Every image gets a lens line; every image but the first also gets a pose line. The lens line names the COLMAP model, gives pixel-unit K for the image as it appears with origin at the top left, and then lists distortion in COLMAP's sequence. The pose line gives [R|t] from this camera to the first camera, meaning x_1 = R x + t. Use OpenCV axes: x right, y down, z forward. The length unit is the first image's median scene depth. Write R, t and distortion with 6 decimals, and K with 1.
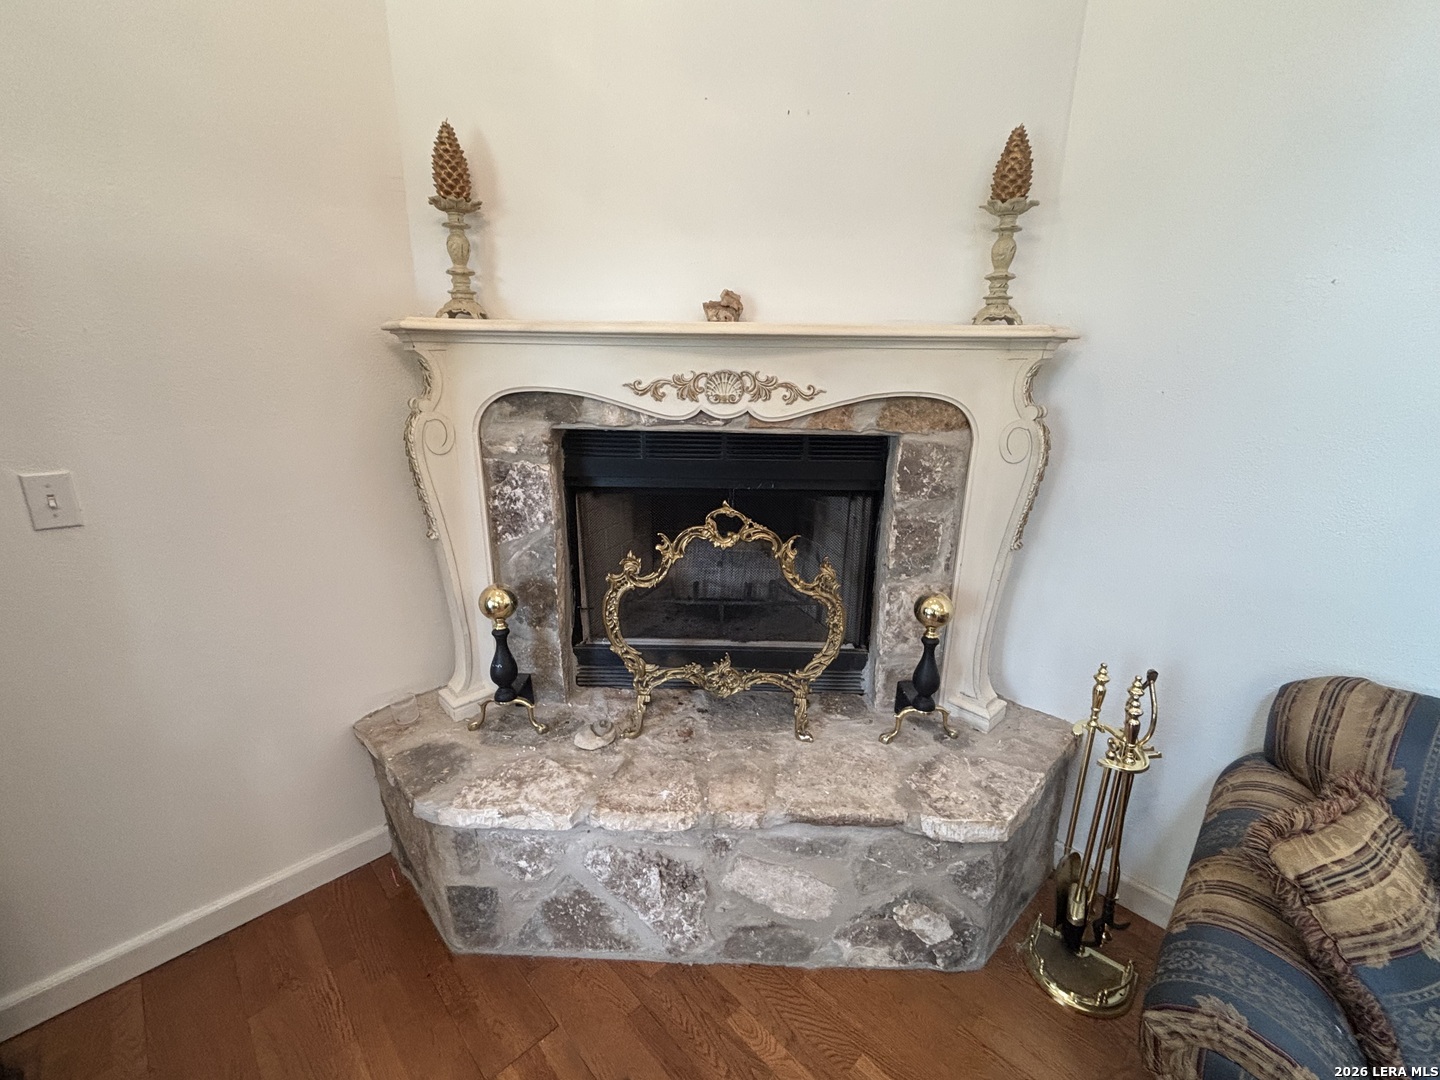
lens RADIAL K [[633.8, 0, 717.9], [0, 633.8, 534.6], [0, 0, 1]] dist [0.001631, -0.000074]
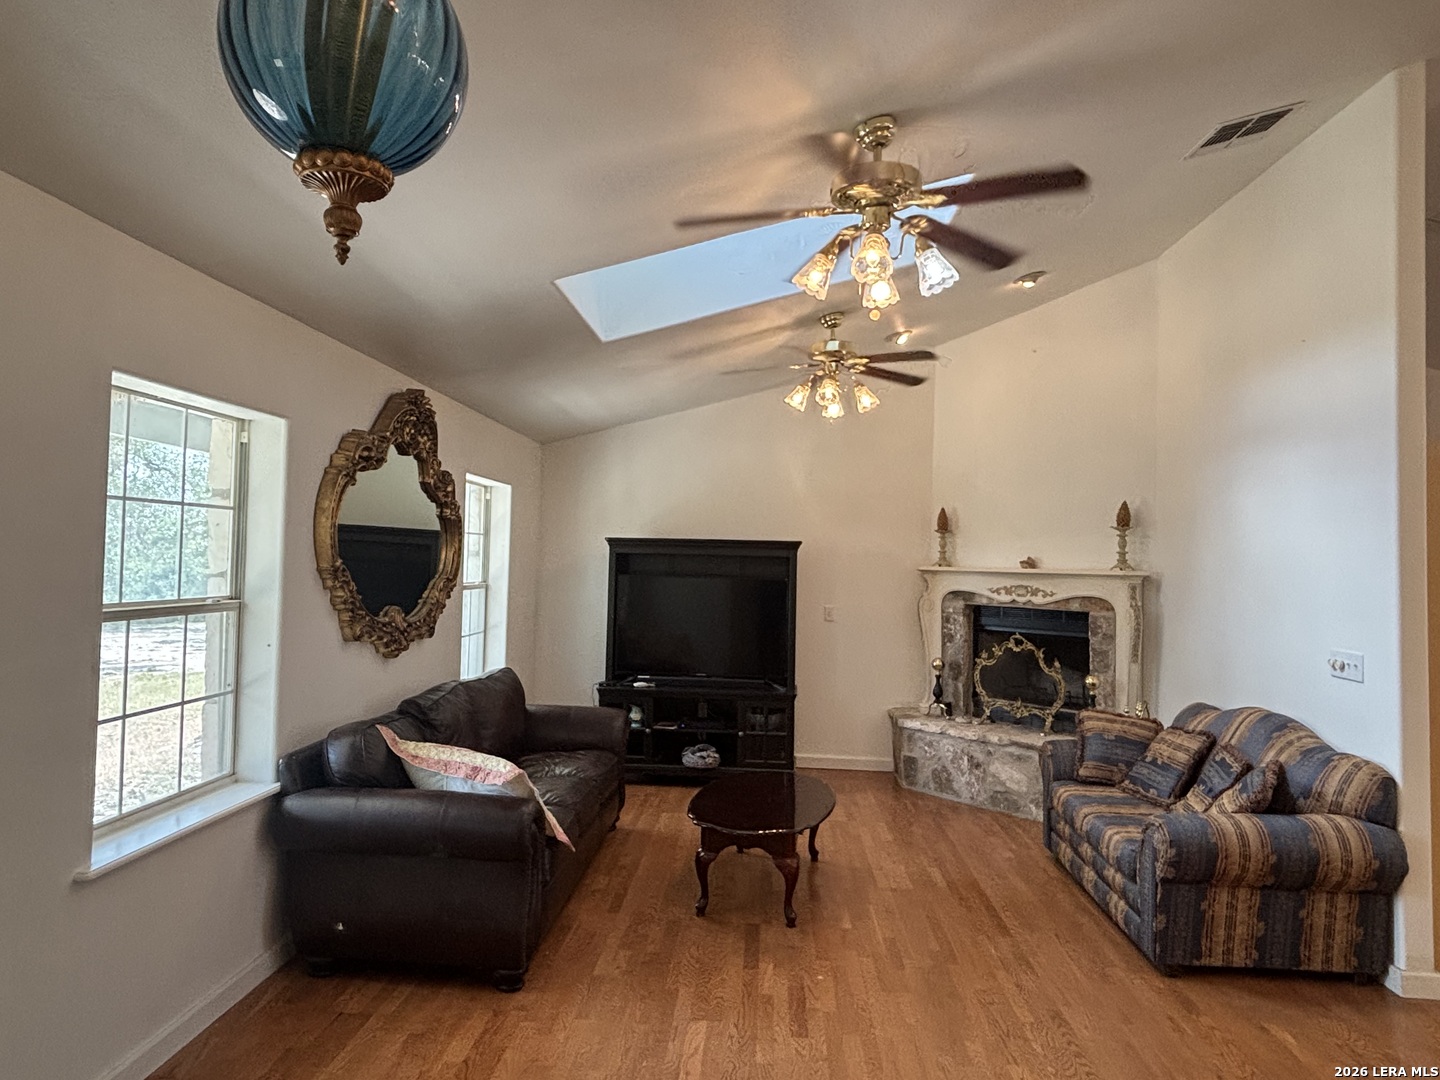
lens RADIAL K [[980.8, 0, 716.8], [0, 980.8, 534.7], [0, 0, 1]] dist [-0.010187, -0.003090]
pose [[0.691785, -0.016684, -0.721911, 2.114449], [-0.217301, 0.948582, -0.230156, 0.777494], [0.688632, 0.316090, 0.652589, -2.676121]]
